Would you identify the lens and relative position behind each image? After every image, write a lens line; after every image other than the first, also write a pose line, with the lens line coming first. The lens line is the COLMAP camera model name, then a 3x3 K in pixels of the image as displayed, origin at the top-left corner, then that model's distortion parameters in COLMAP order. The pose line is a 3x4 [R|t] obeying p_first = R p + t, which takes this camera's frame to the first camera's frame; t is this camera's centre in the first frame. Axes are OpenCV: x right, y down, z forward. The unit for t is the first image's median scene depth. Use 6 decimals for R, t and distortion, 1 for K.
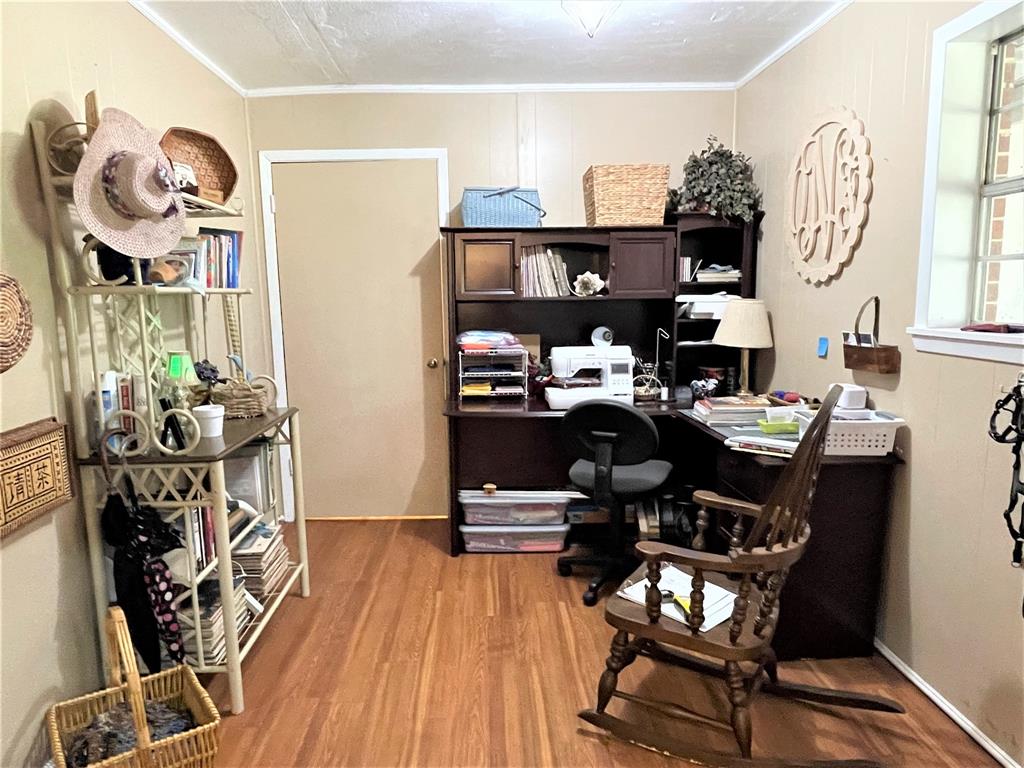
lens RADIAL K [[648.3, 0, 506.6], [0, 648.3, 387.0], [0, 0, 1]] dist [0.000450, -0.000058]
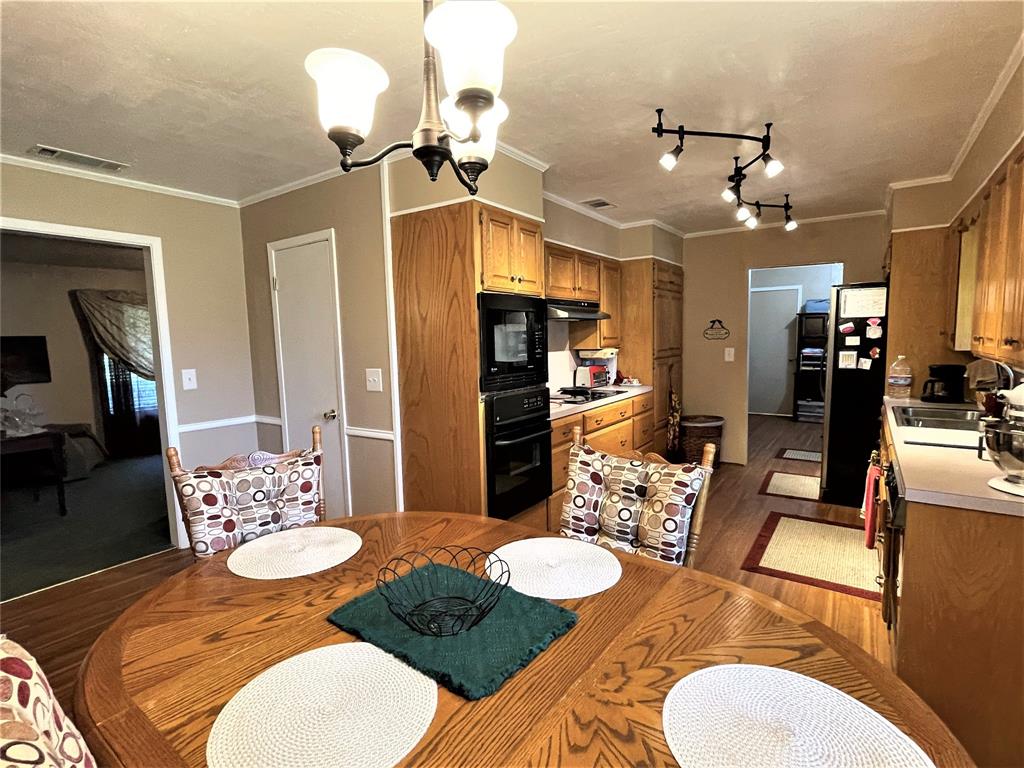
lens RADIAL K [[513.1, 0, 505.1], [0, 513.1, 388.5], [0, 0, 1]] dist [0.003667, -0.000692]
pose [[0.799373, 0.061483, -0.597682, 0.255727], [-0.075932, 0.997112, 0.001016, 0.198388], [0.596018, 0.044571, 0.801733, -1.666941]]
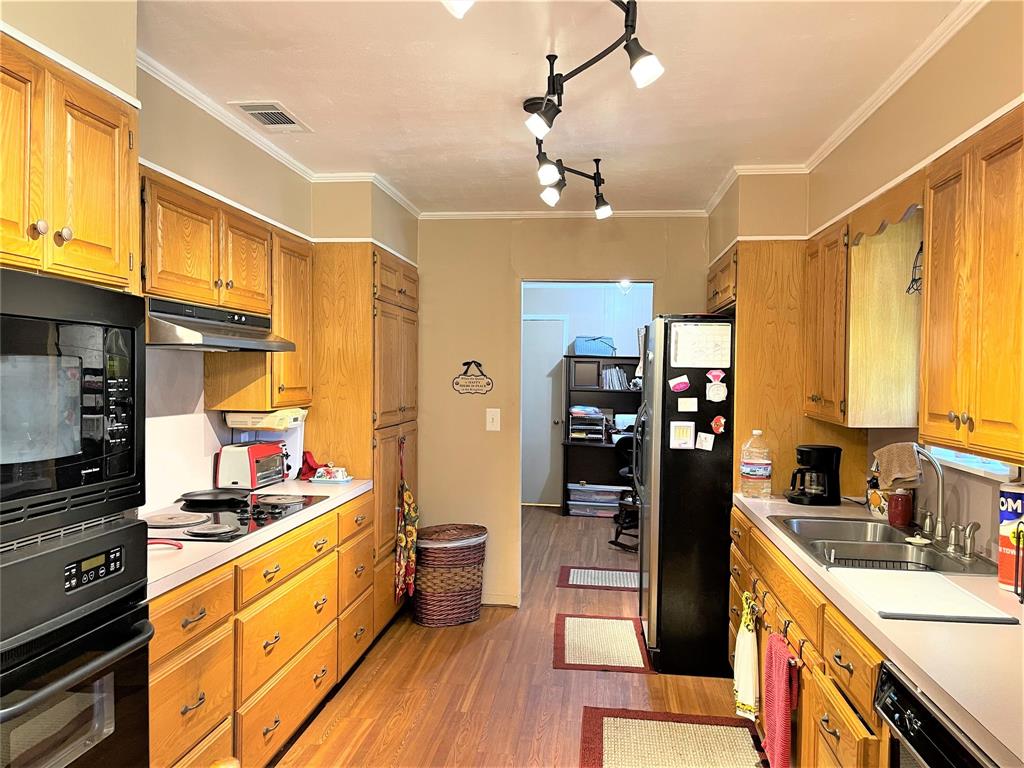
lens RADIAL K [[777.2, 0, 514.2], [0, 777.2, 387.2], [0, 0, 1]] dist [0.058548, -0.051470]
pose [[0.989014, 0.032555, -0.144189, 0.098725], [-0.049820, 0.991787, -0.117798, 0.150360], [0.139170, 0.123687, 0.982514, -1.396152]]
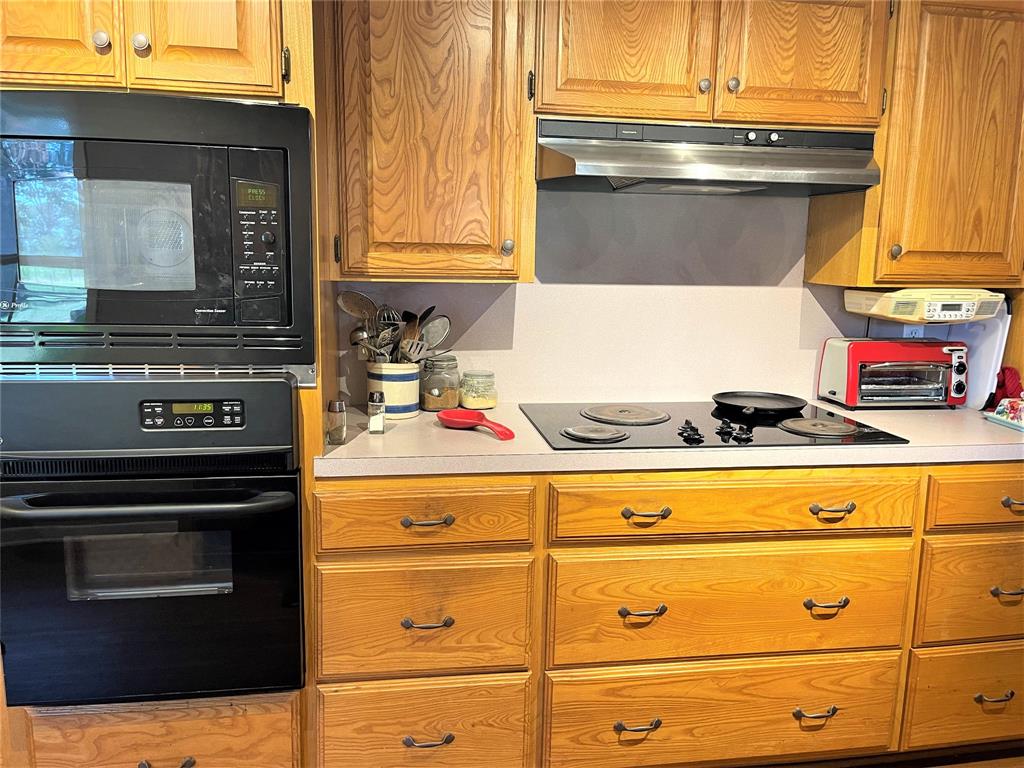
lens RADIAL K [[777.2, 0, 512.5], [0, 777.2, 385.3], [0, 0, 1]] dist [0.058548, -0.051470]
pose [[0.118840, 0.187333, -0.975081, 0.240040], [-0.158534, 0.973022, 0.167615, 0.093637], [0.980175, 0.134664, 0.145333, -0.807207]]
